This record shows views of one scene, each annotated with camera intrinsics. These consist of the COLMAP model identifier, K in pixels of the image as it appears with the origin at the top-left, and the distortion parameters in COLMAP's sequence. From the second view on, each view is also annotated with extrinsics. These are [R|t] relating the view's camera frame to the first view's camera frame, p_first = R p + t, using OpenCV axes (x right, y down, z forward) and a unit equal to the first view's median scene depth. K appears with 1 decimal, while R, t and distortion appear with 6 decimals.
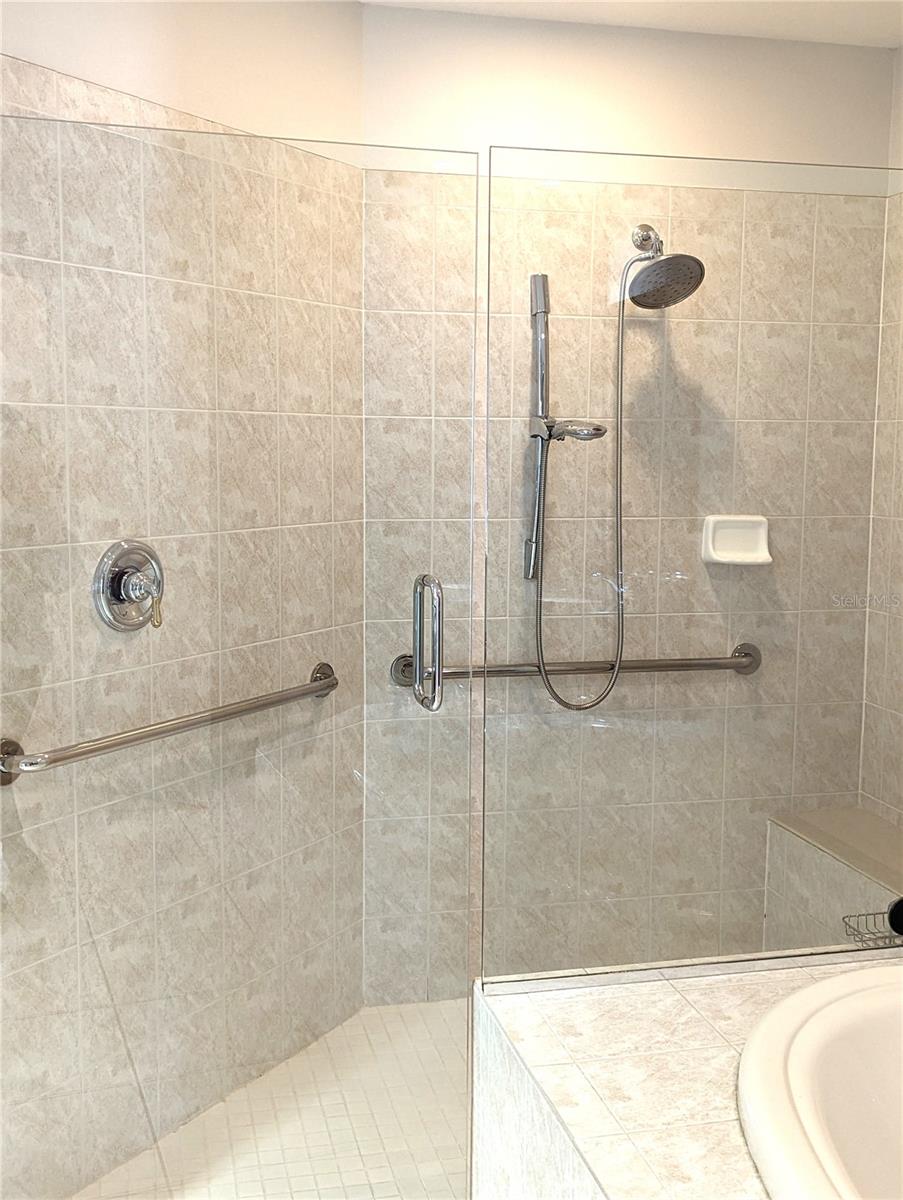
lens RADIAL K [[1301.9, 0, 468.8], [0, 1301.9, 595.9], [0, 0, 1]] dist [0.064747, -0.018951]
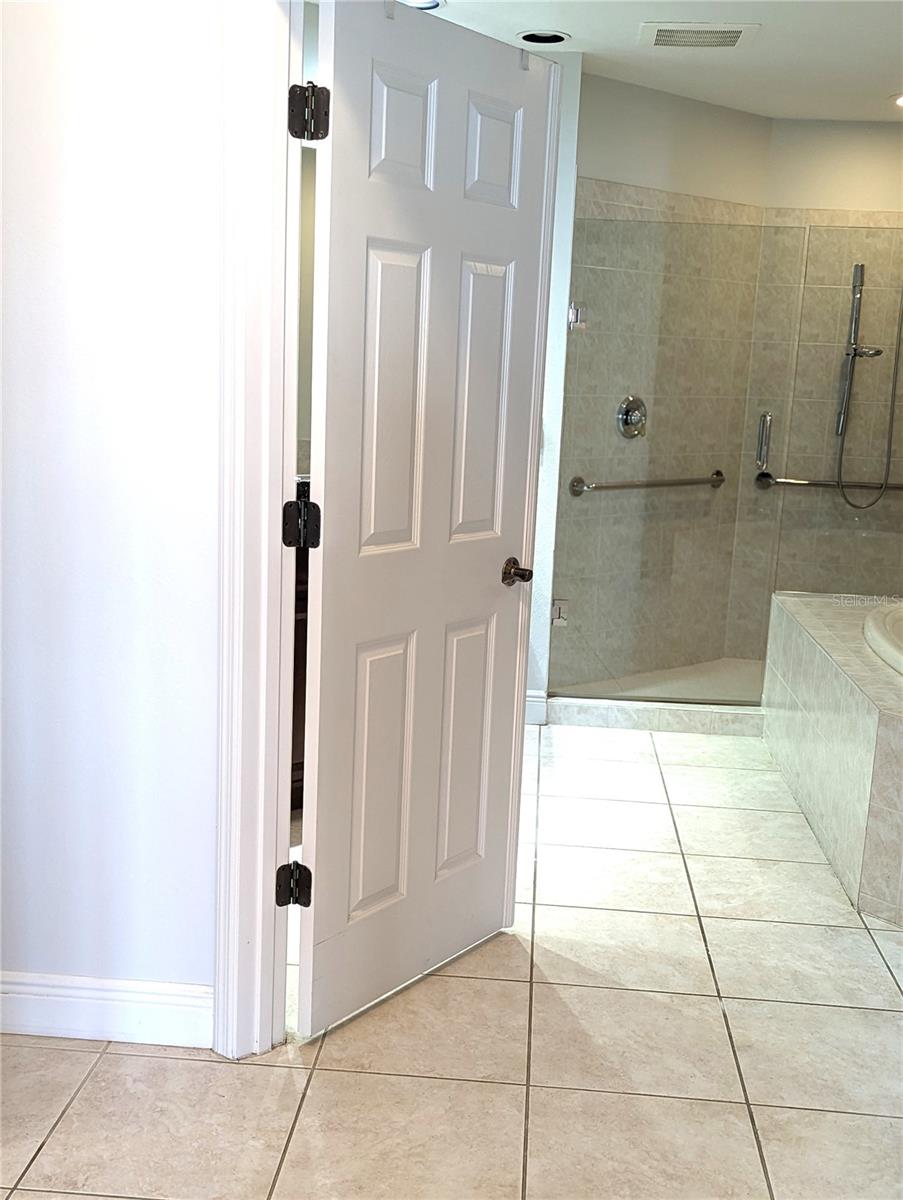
lens RADIAL K [[1301.9, 0, 468.8], [0, 1301.9, 595.9], [0, 0, 1]] dist [0.064747, -0.018951]
pose [[0.950547, 0.092386, -0.296521, 0.123971], [-0.073659, 0.994553, 0.073742, 0.118391], [0.301718, -0.048254, 0.952175, -0.933606]]
